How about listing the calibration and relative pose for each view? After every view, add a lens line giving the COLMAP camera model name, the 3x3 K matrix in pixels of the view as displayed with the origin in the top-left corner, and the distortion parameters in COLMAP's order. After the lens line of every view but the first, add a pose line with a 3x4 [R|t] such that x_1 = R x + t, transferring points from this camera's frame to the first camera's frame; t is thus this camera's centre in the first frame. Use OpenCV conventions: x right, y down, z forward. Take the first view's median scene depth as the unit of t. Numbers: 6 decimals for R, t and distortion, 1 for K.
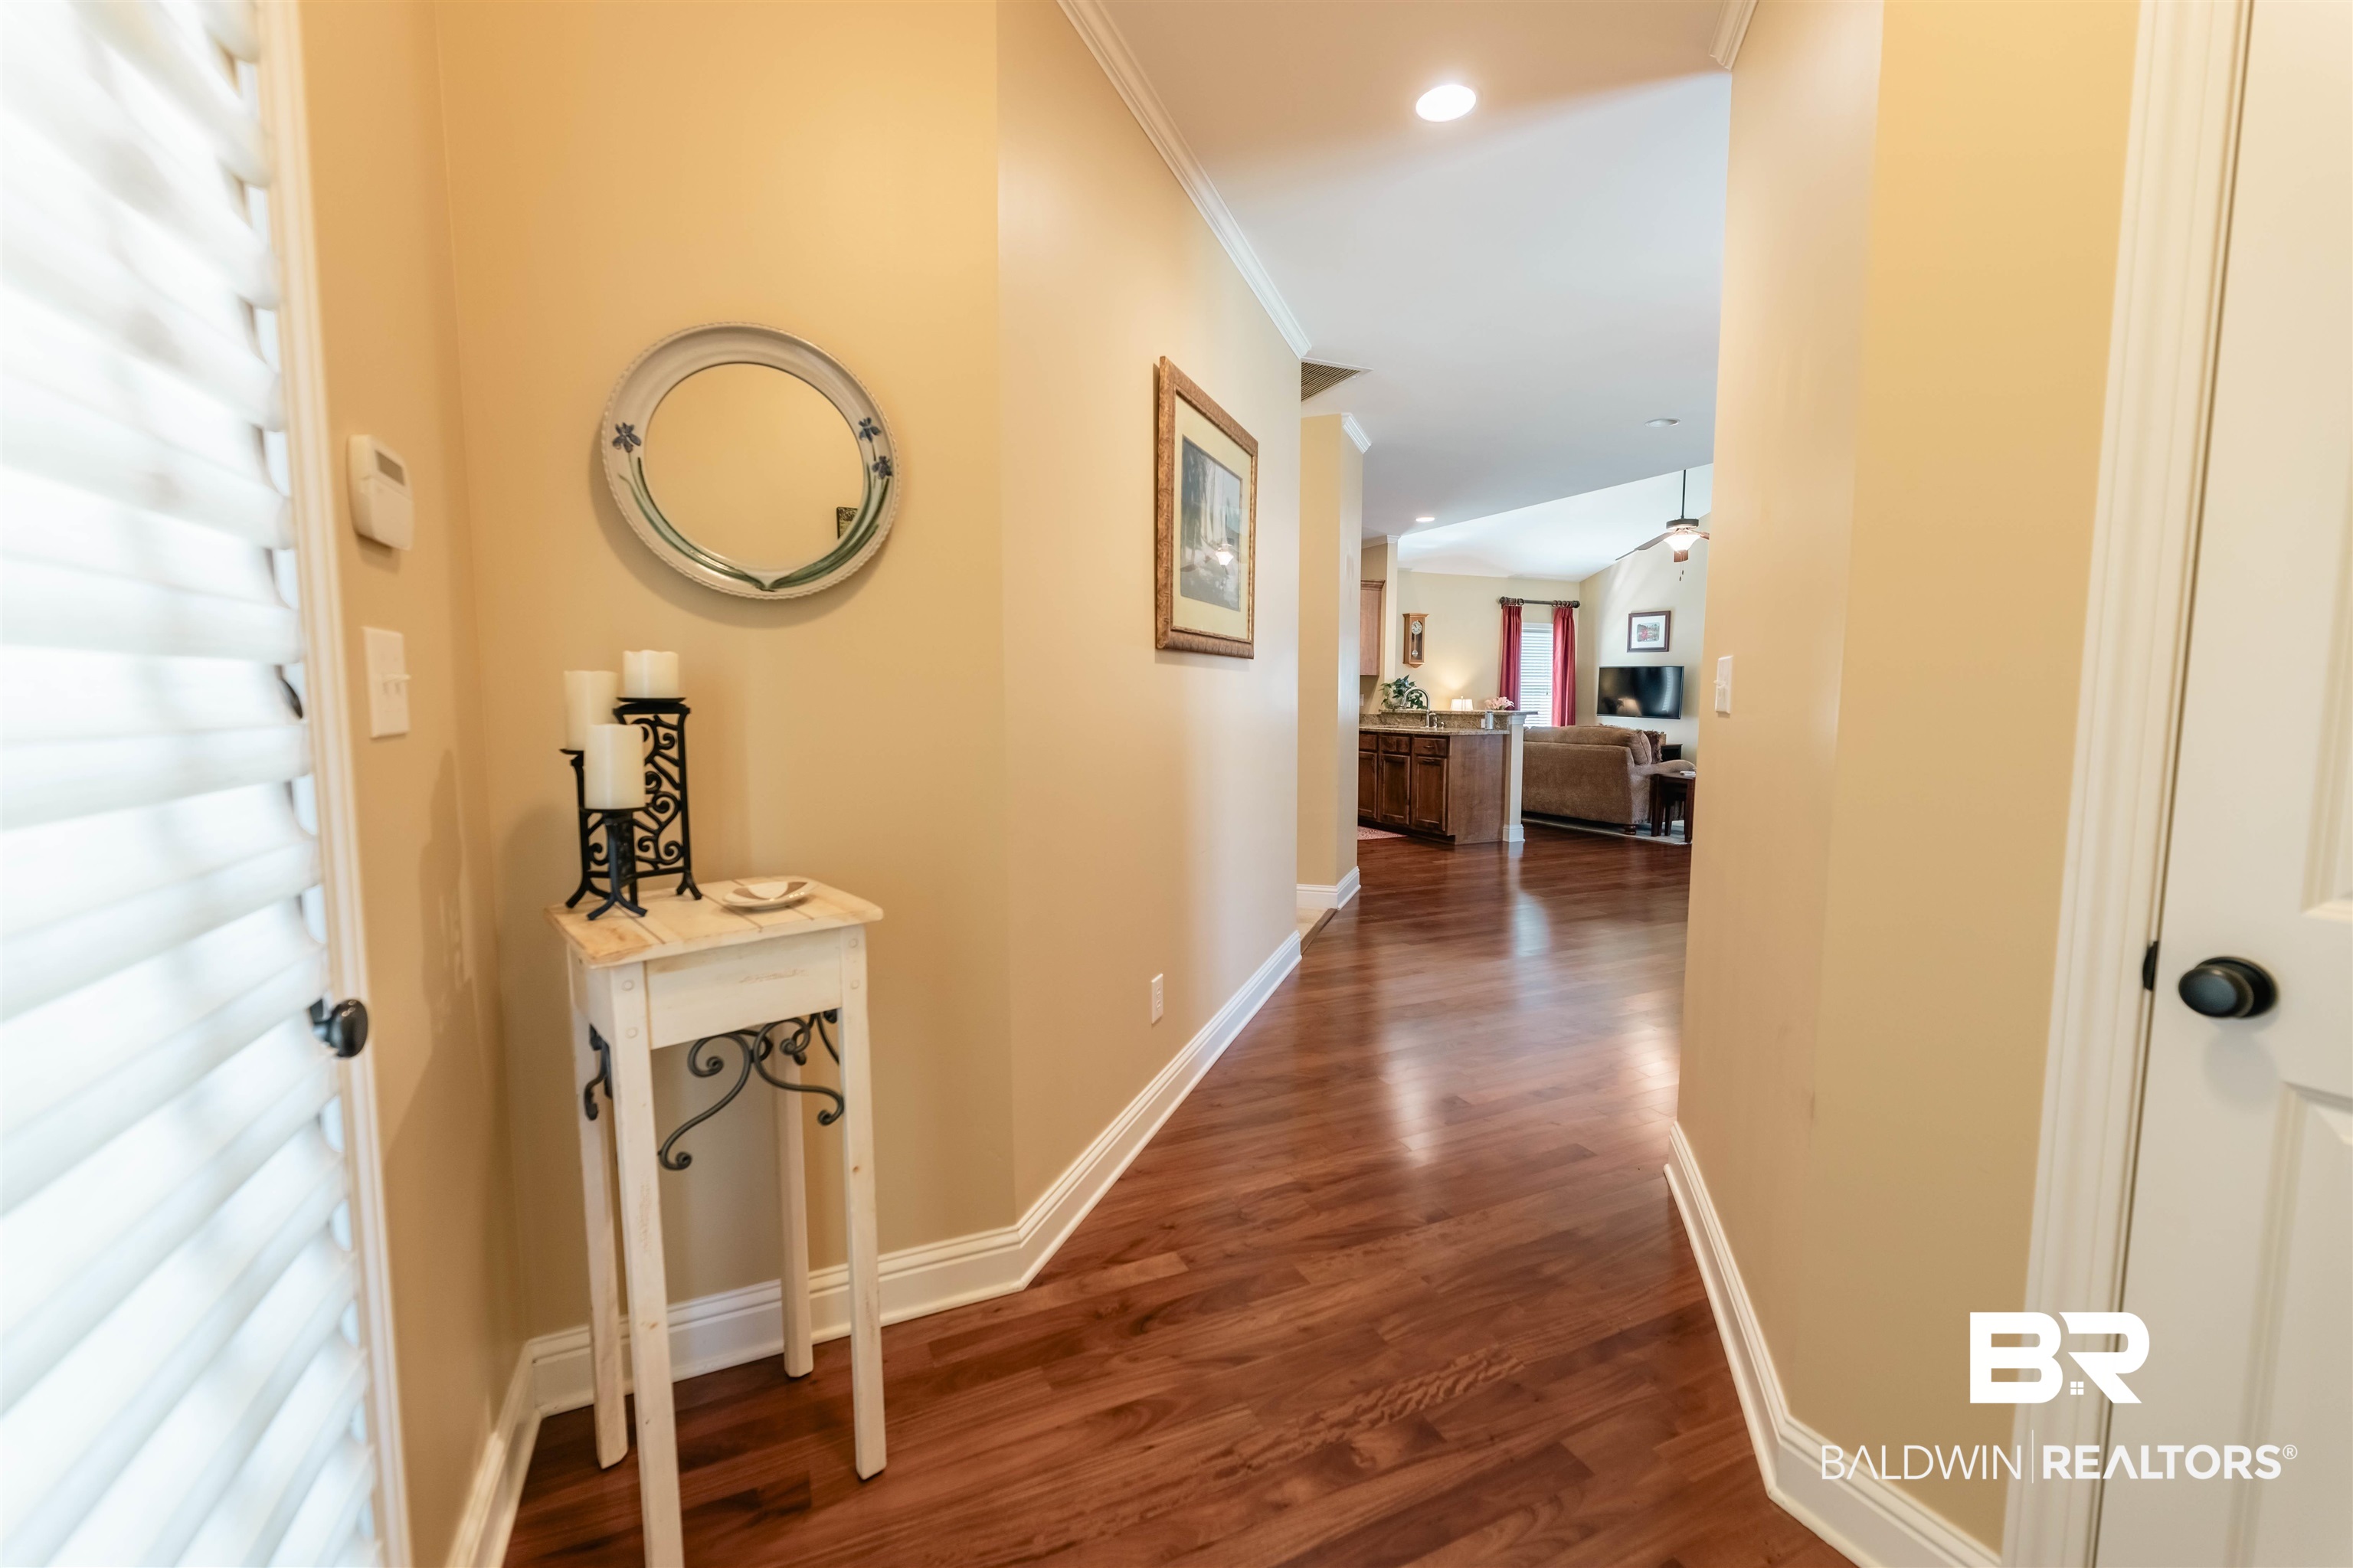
lens RADIAL K [[949.3, 0, 1166.0], [0, 949.3, 779.6], [0, 0, 1]] dist [0.000357, -0.000370]
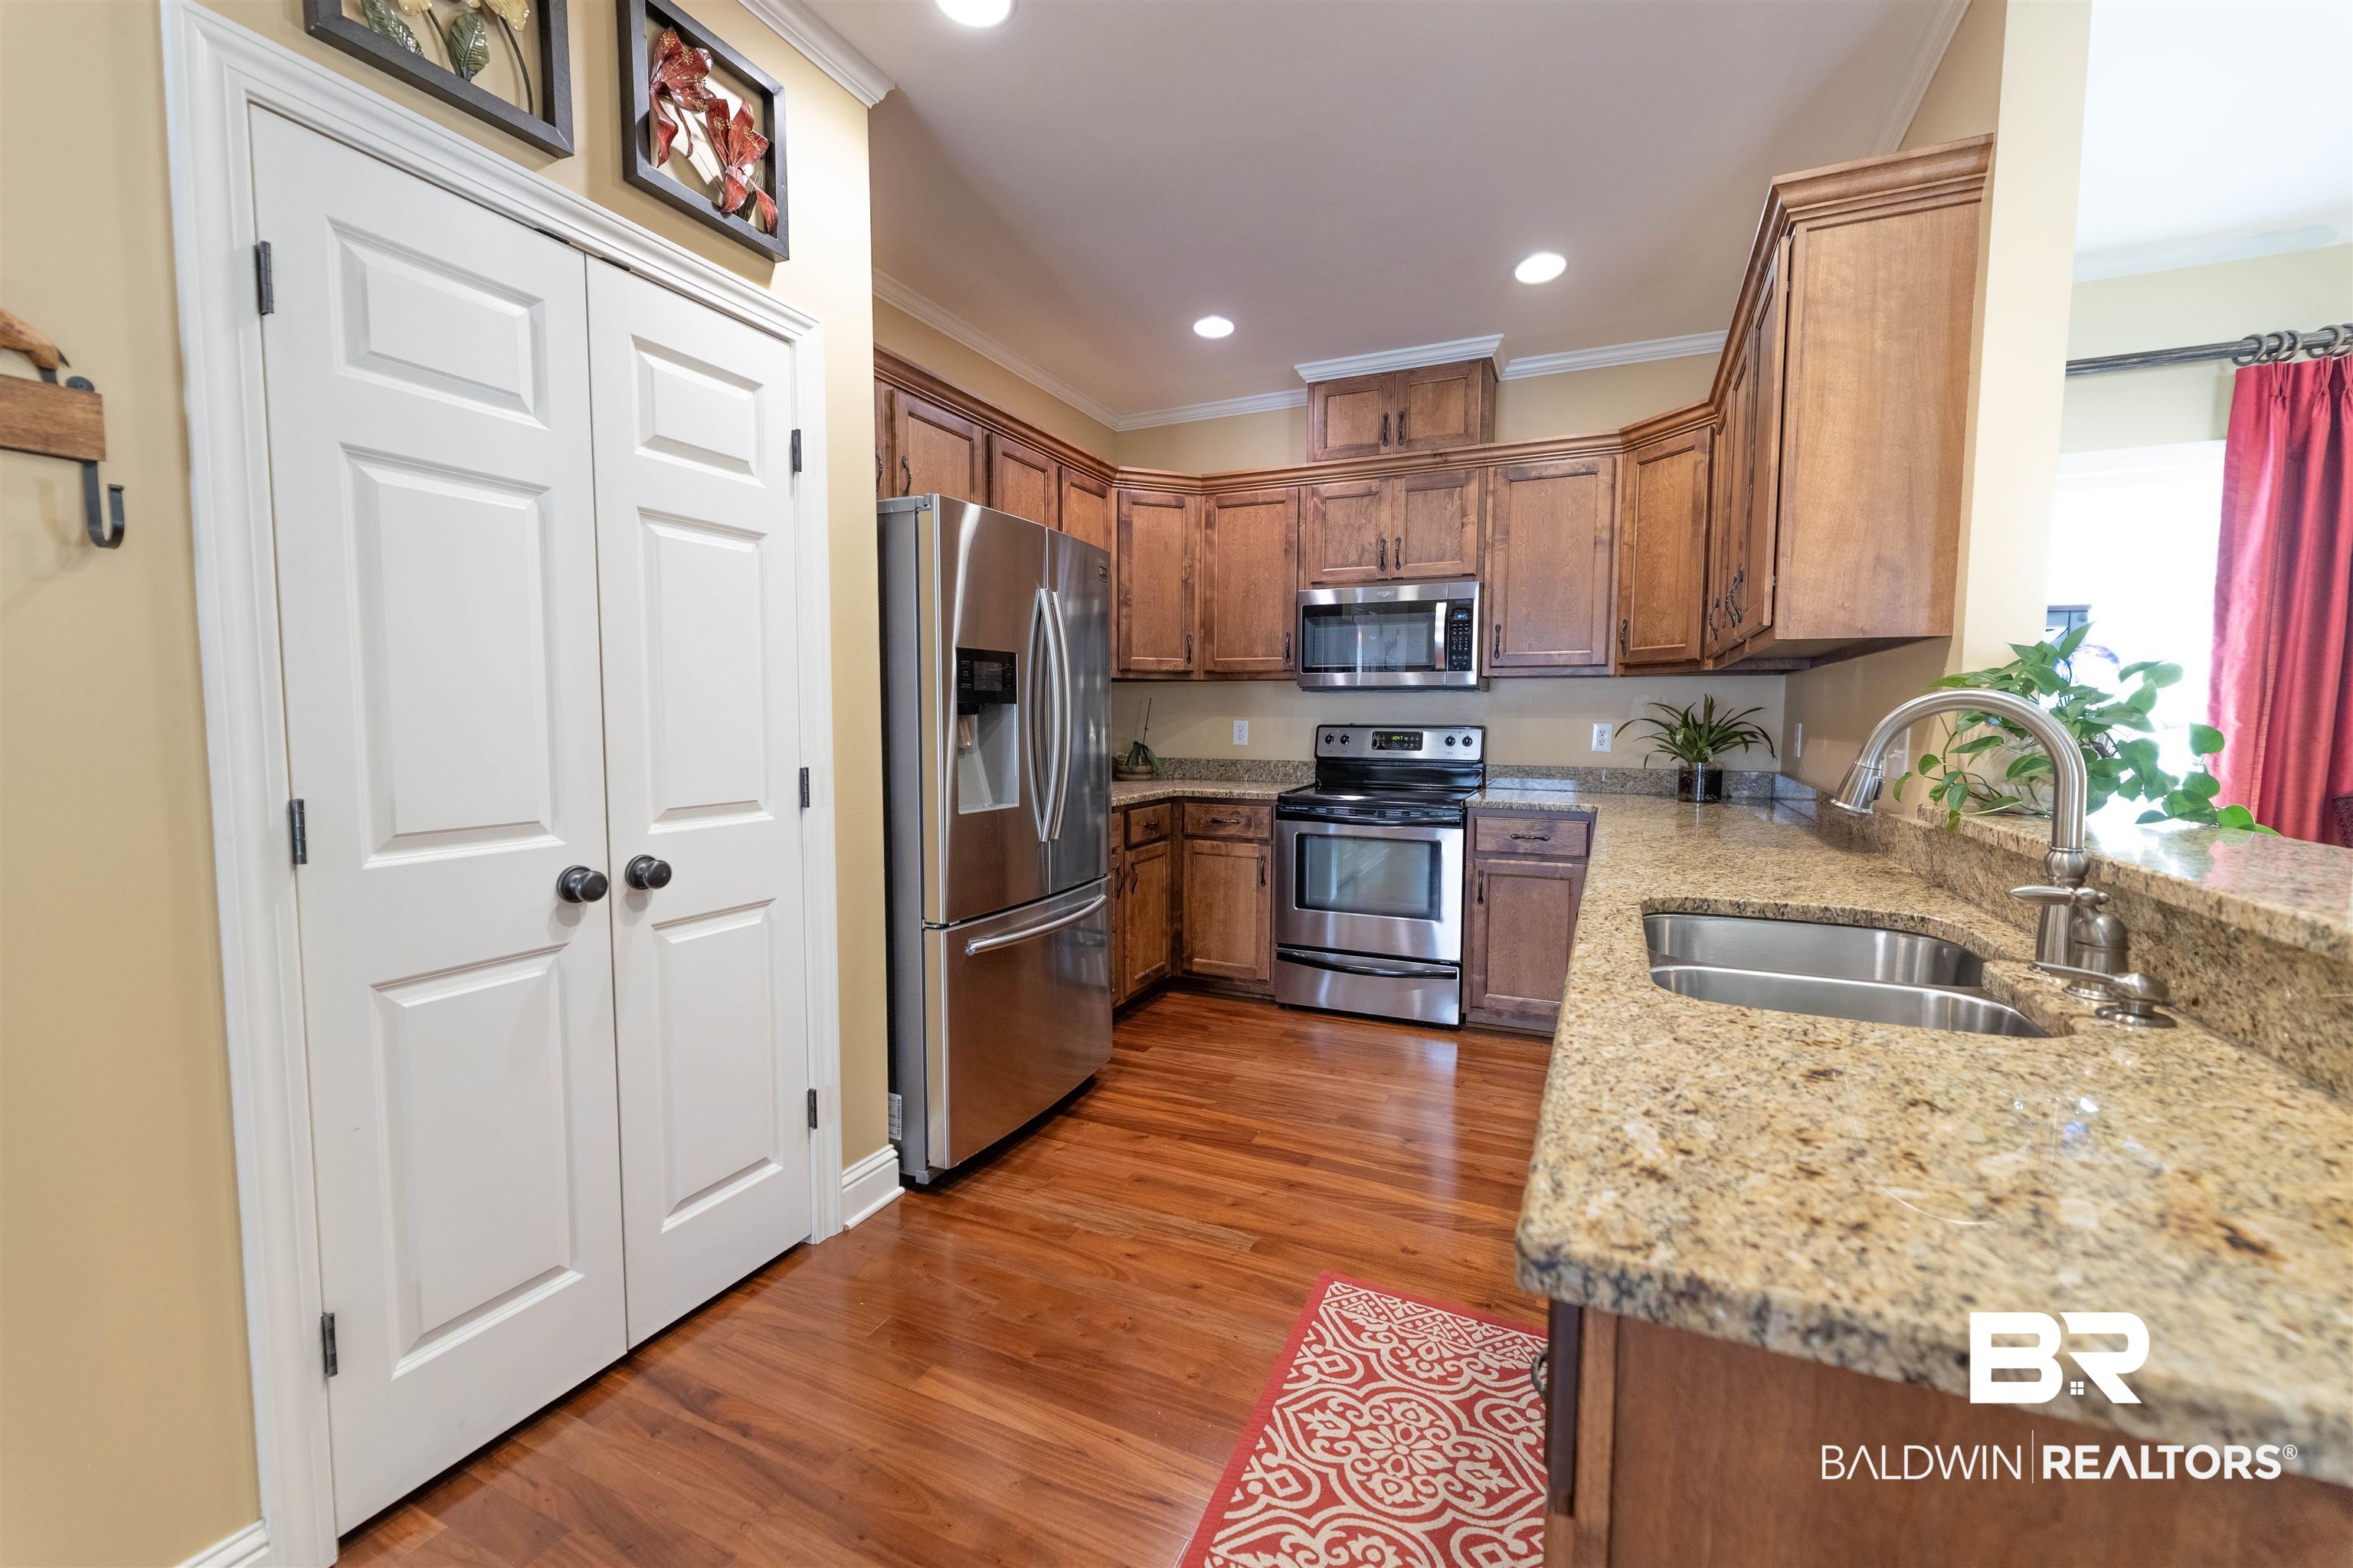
lens RADIAL K [[949.3, 0, 1177.0], [0, 949.3, 781.7], [0, 0, 1]] dist [0.000357, -0.000370]
pose [[0.656147, 0.056364, -0.752526, 0.293887], [-0.072834, 0.997281, 0.011191, -0.075577], [0.751110, 0.047467, 0.658468, 0.813191]]
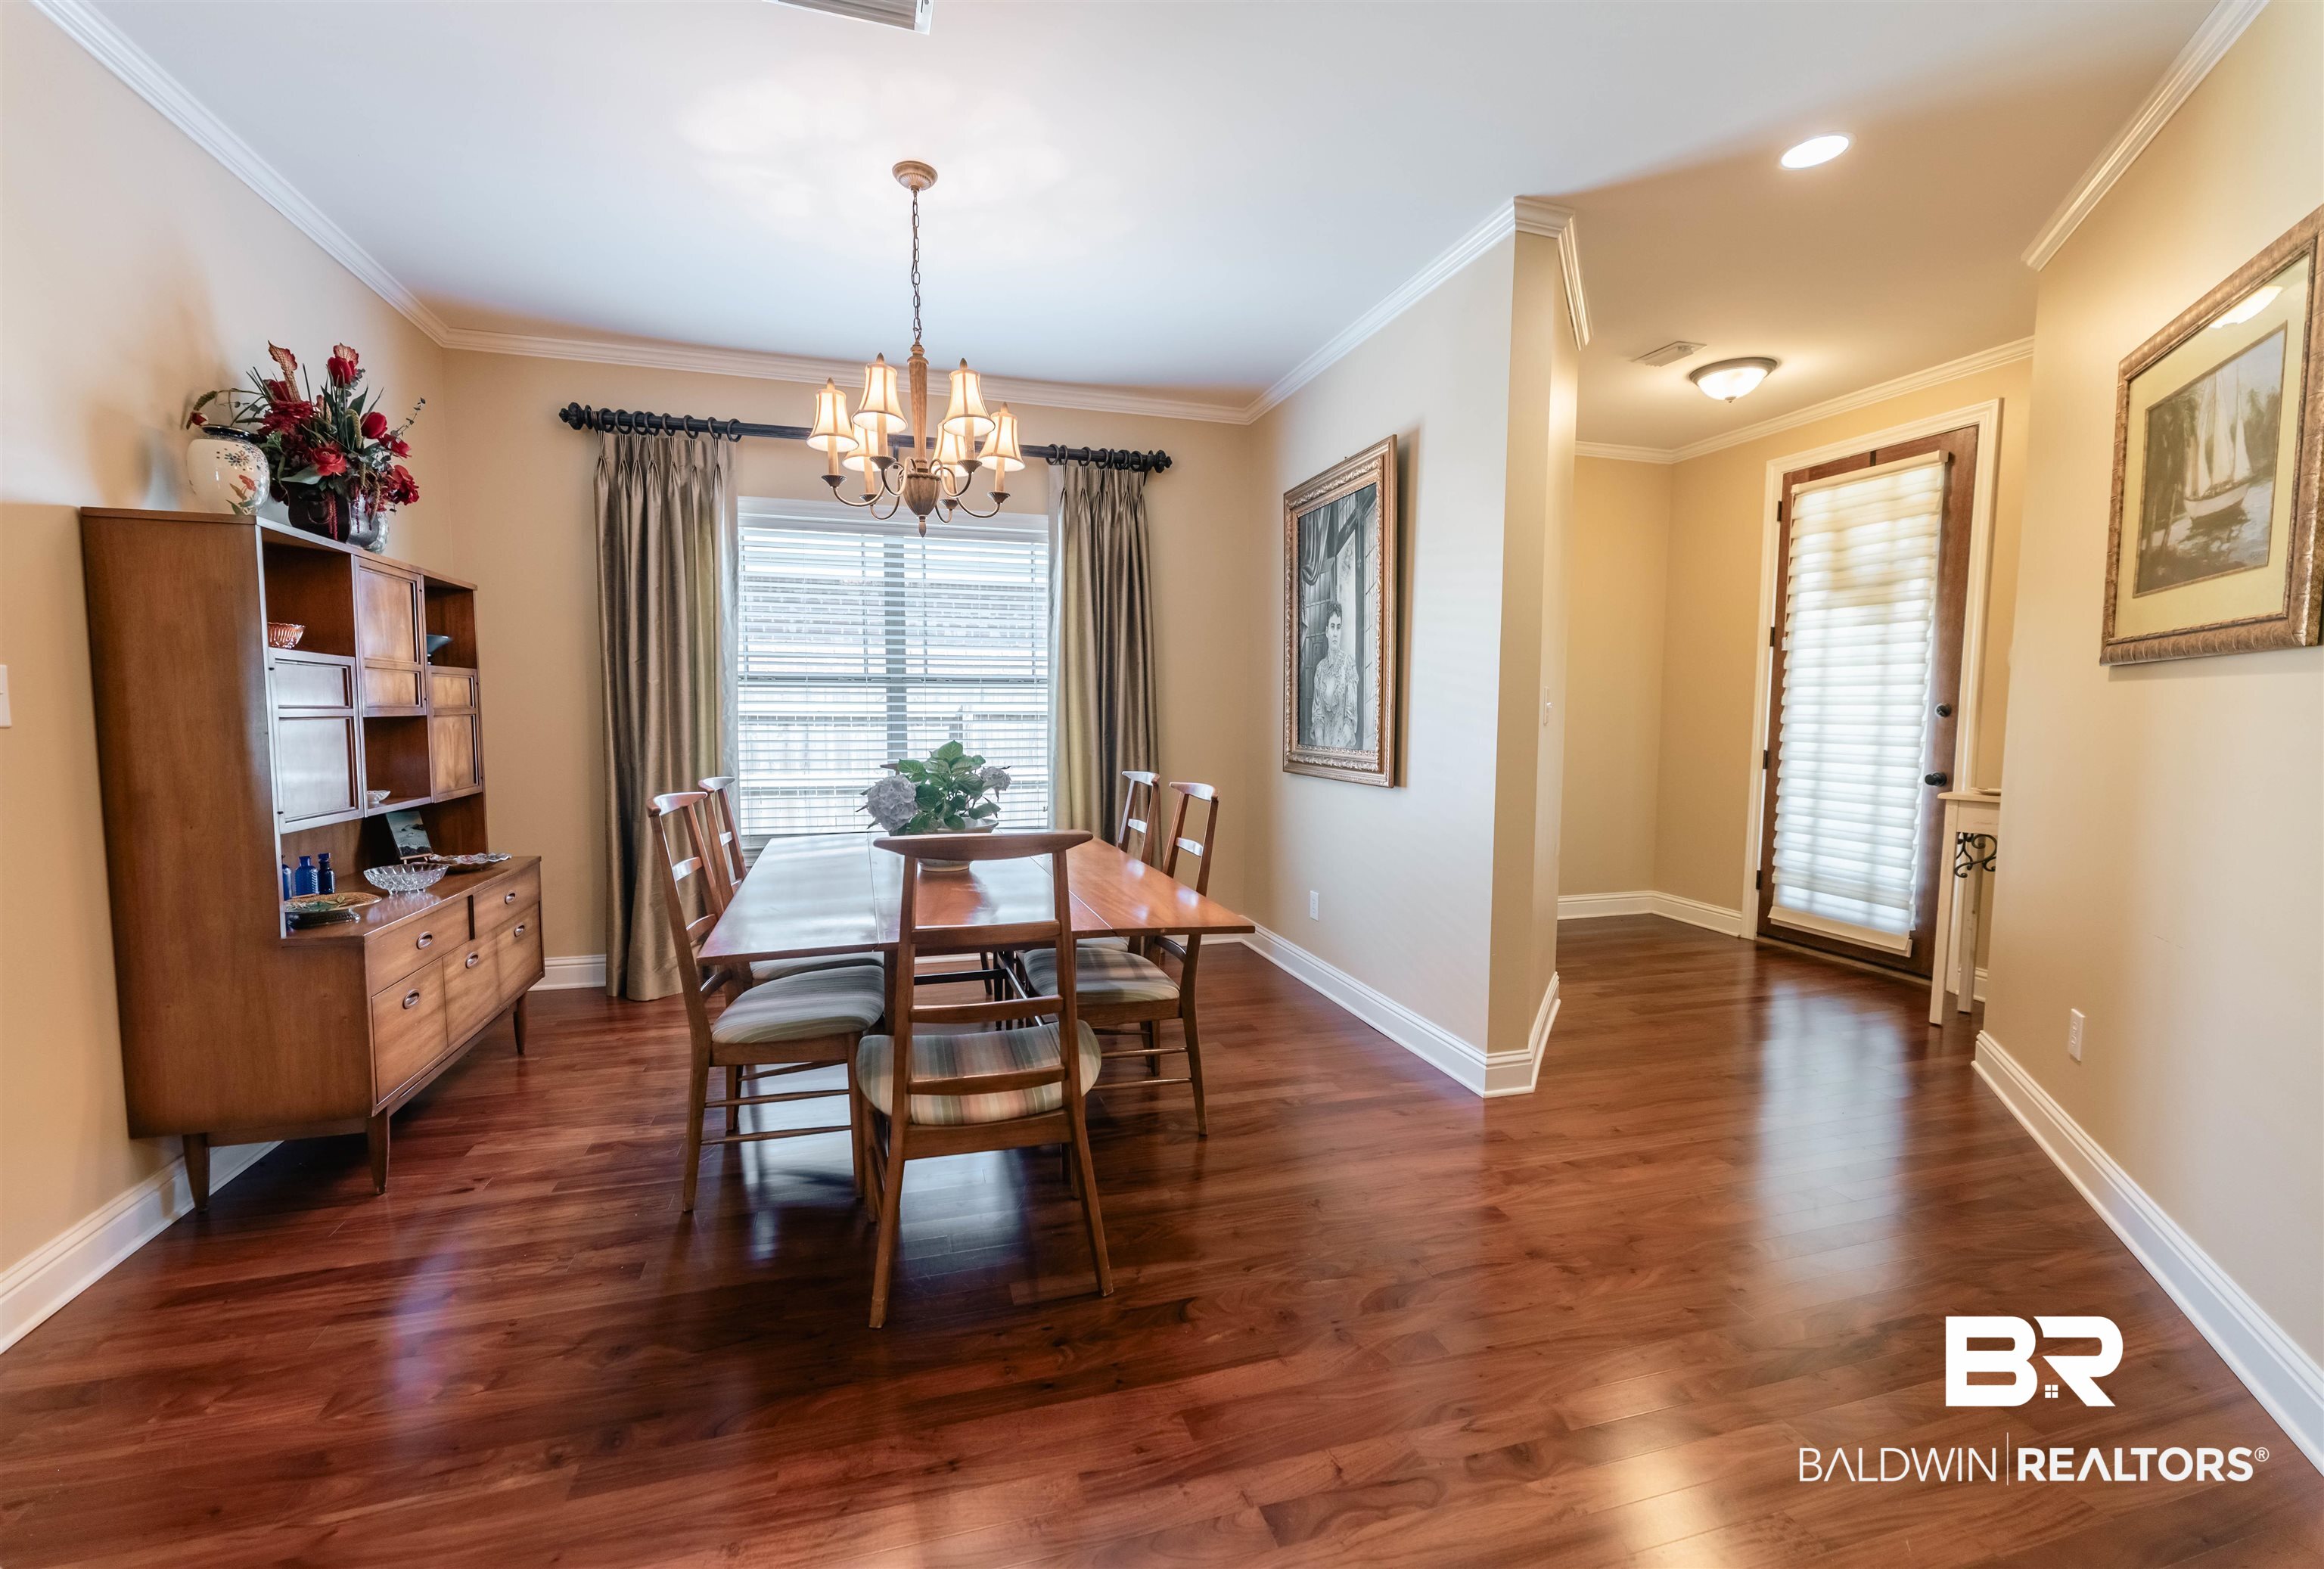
lens RADIAL K [[963.1, 0, 1142.1], [0, 963.1, 781.8], [0, 0, 1]] dist [0.004428, 0.000342]
pose [[-0.990470, -0.013997, 0.137014, 0.249201], [0.009105, 0.985991, 0.166549, -0.059680], [-0.137425, 0.166209, -0.976468, 0.644902]]
